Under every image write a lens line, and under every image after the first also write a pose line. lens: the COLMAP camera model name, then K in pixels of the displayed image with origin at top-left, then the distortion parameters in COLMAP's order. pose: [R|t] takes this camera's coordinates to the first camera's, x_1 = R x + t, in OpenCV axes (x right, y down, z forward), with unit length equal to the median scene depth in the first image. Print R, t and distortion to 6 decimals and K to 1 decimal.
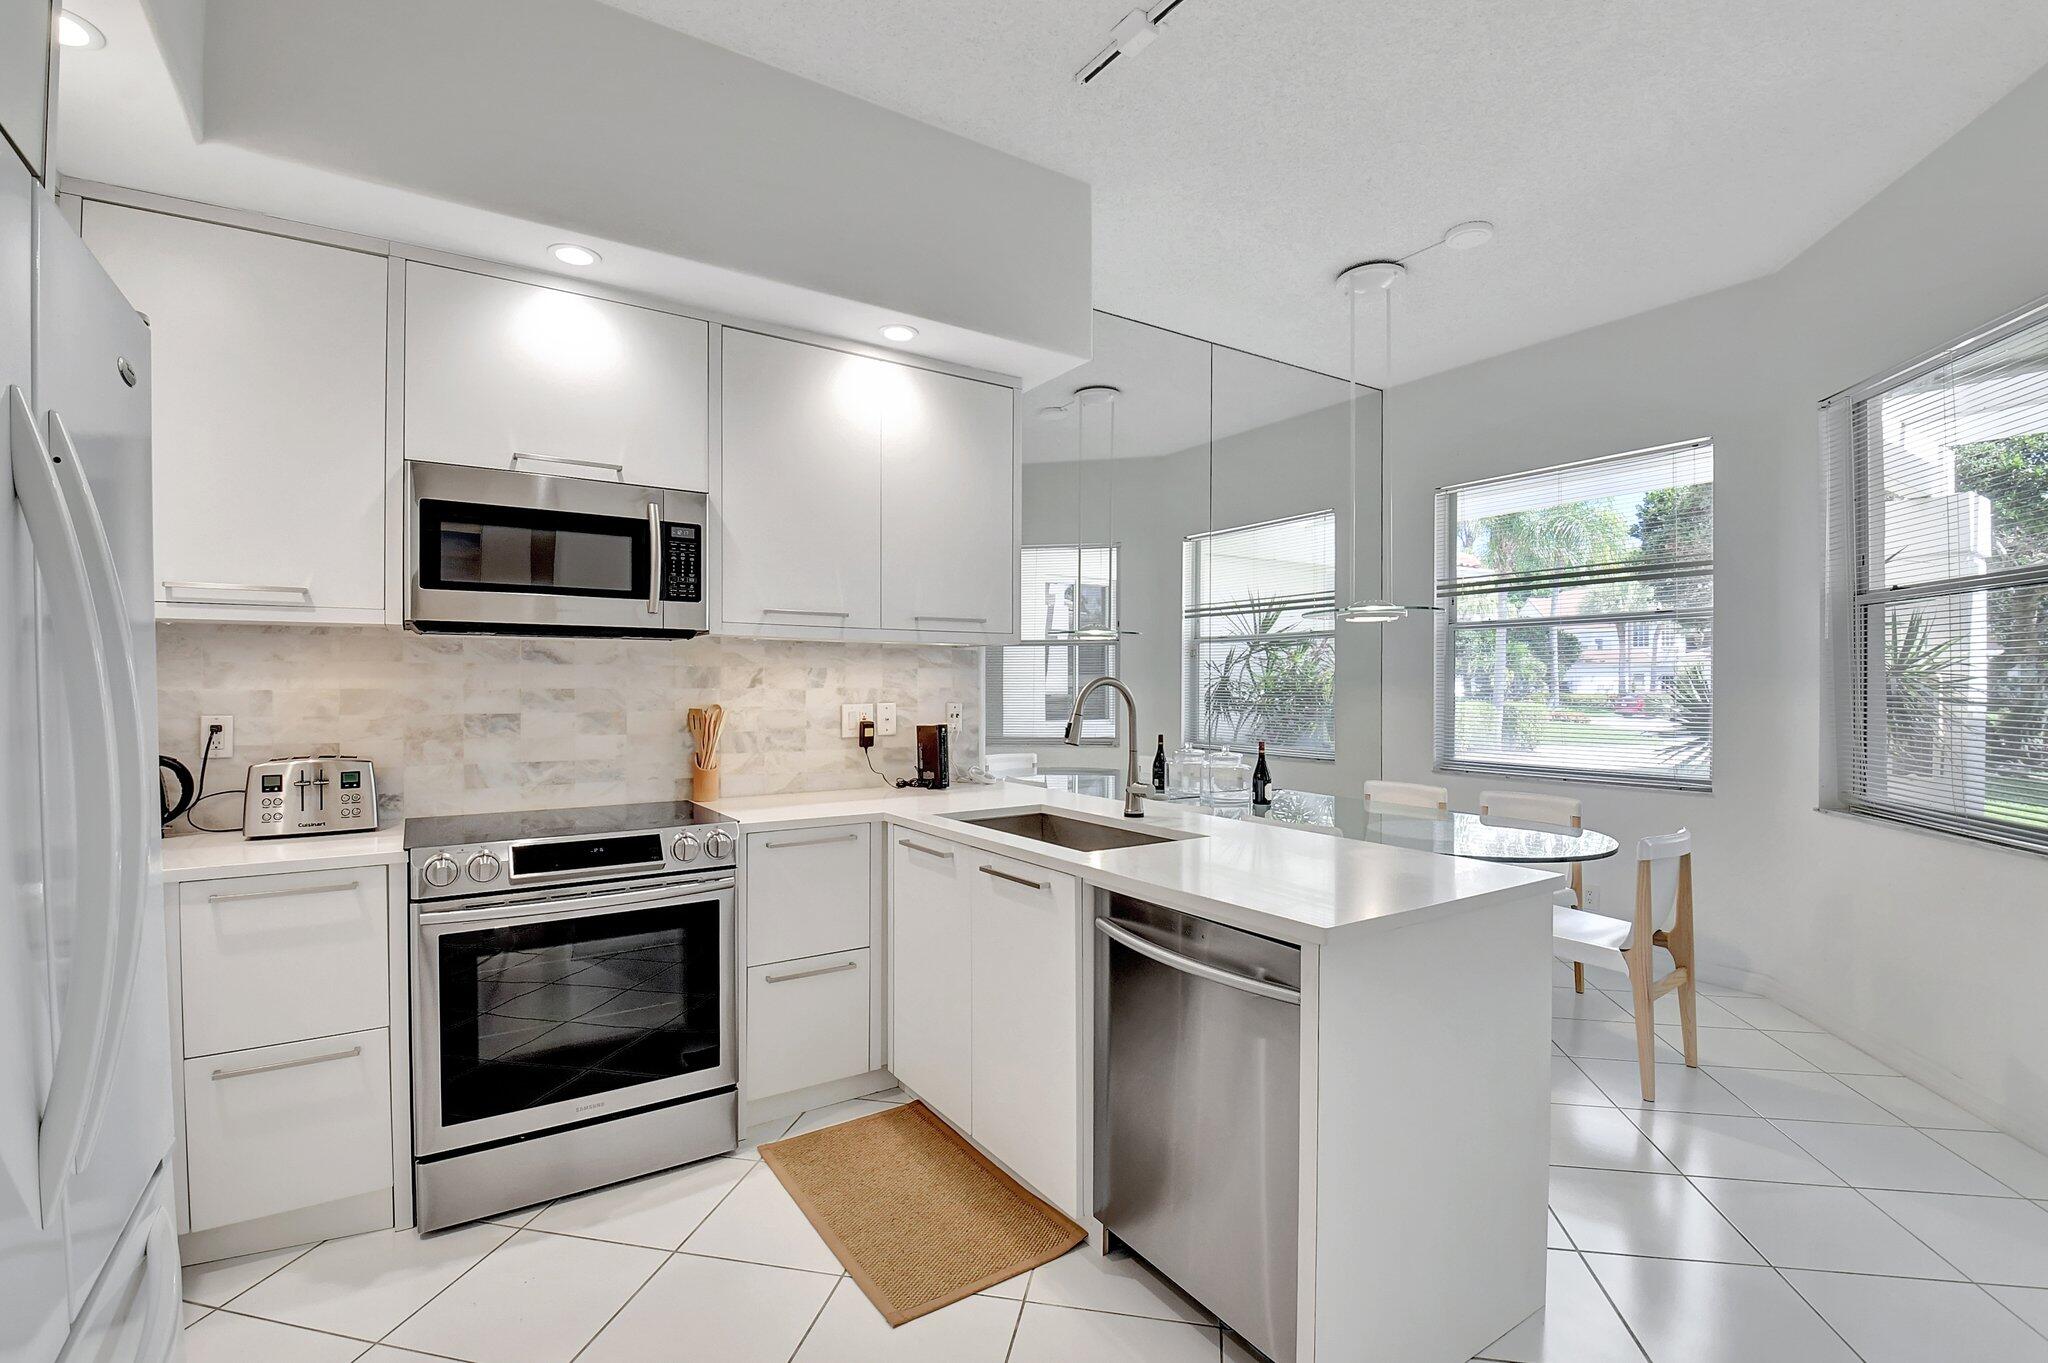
lens RADIAL K [[897.2, 0, 1033.6], [0, 897.2, 693.5], [0, 0, 1]] dist [0.014793, -0.020841]
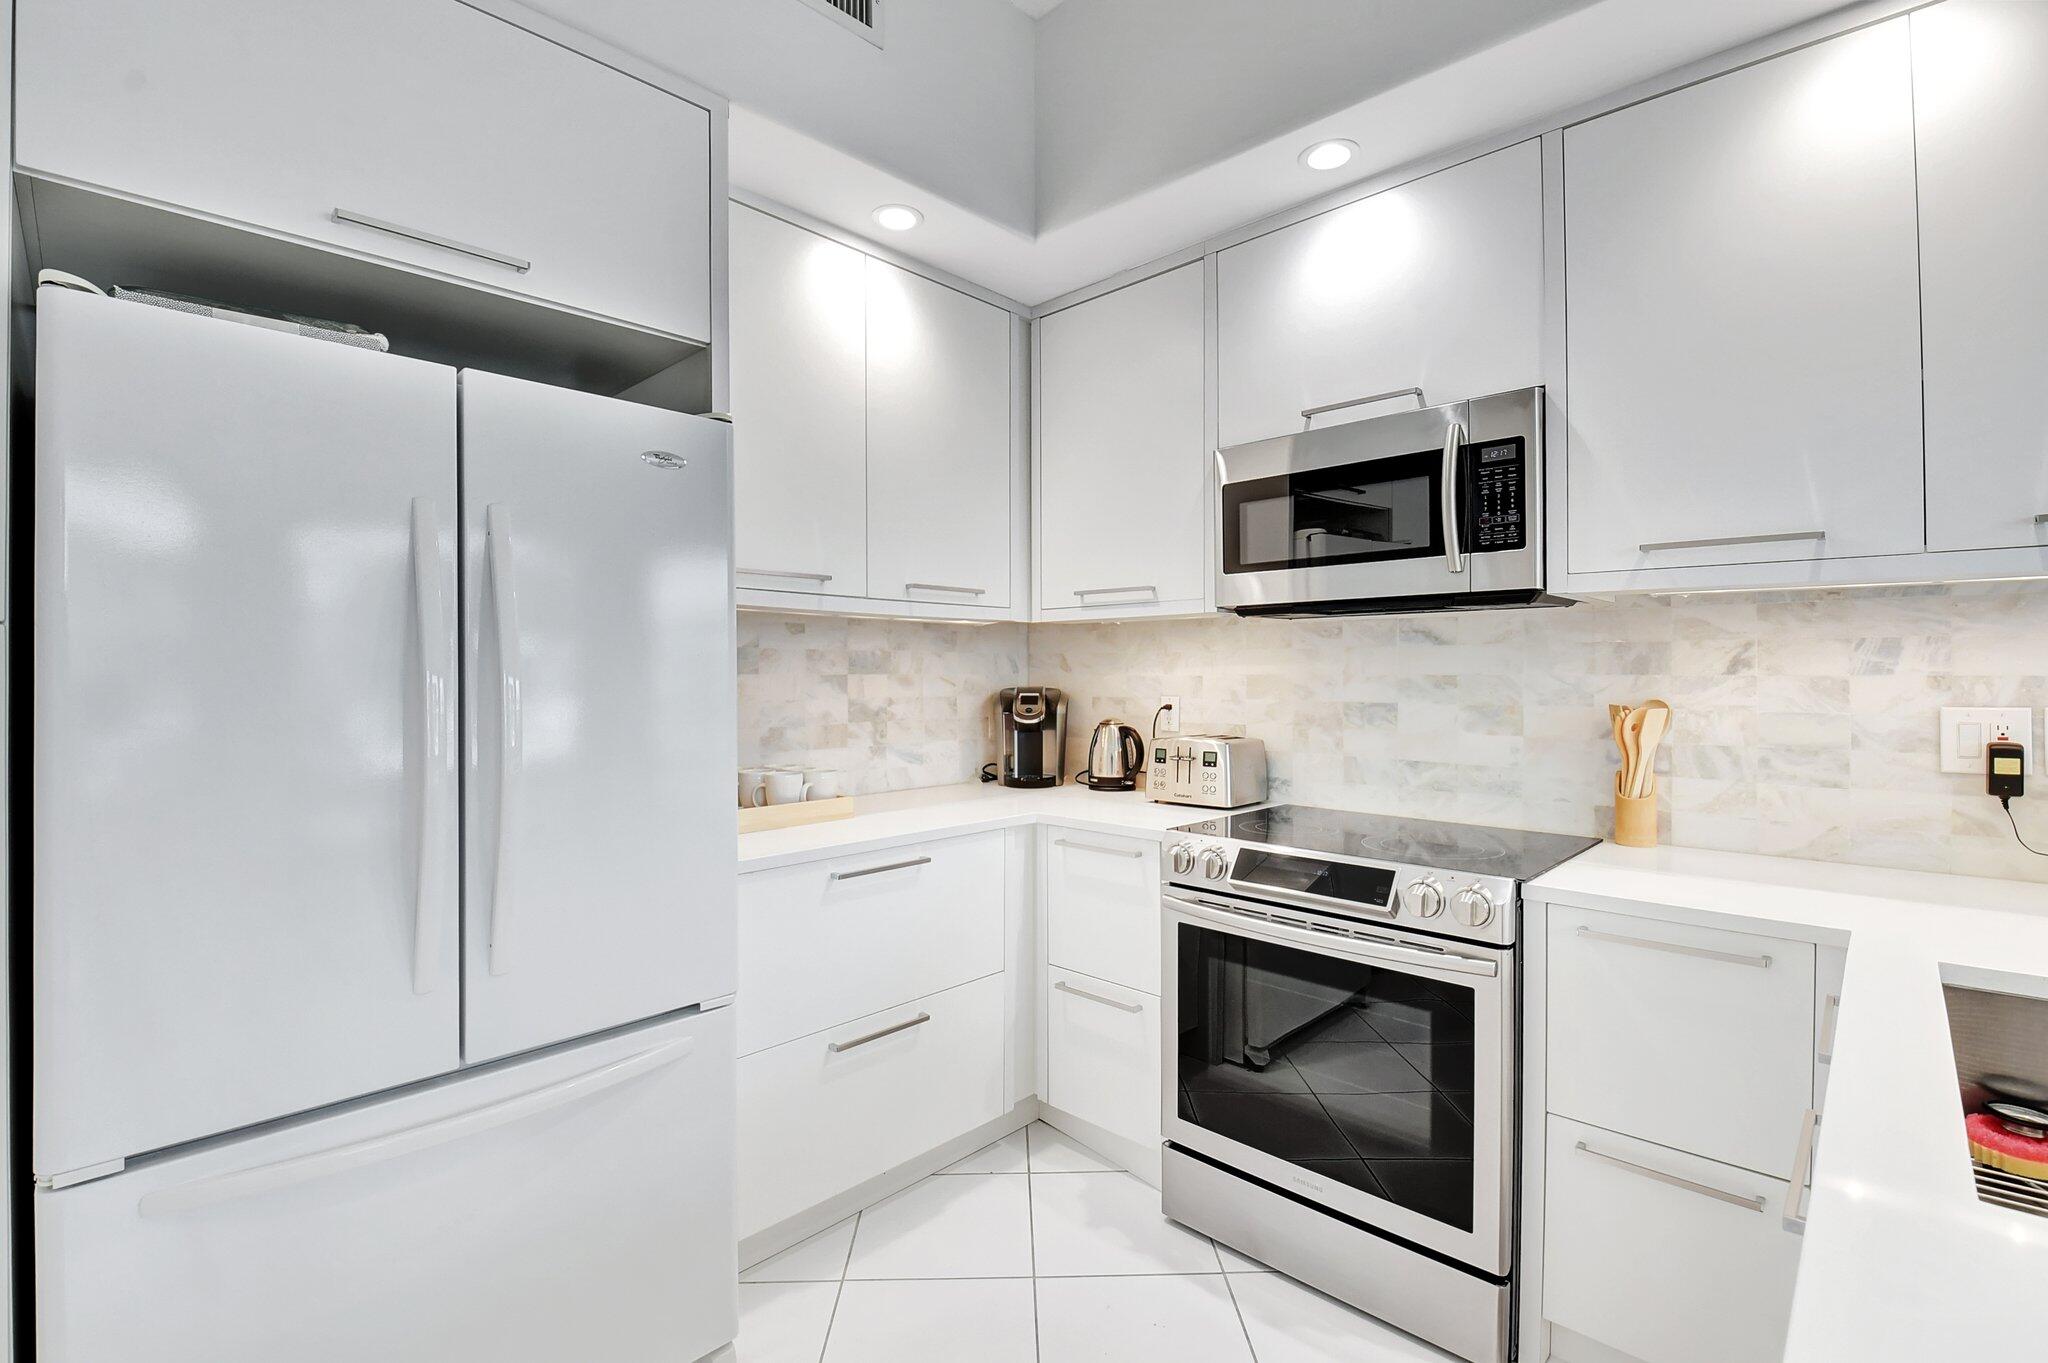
lens RADIAL K [[912.9, 0, 1024.6], [0, 912.9, 664.4], [0, 0, 1]] dist [0.000719, -0.013877]
pose [[0.230679, -0.008328, -0.972994, 0.177626], [-0.008231, 0.999911, -0.010509, -0.002715], [0.972995, 0.010433, 0.230590, 0.391716]]
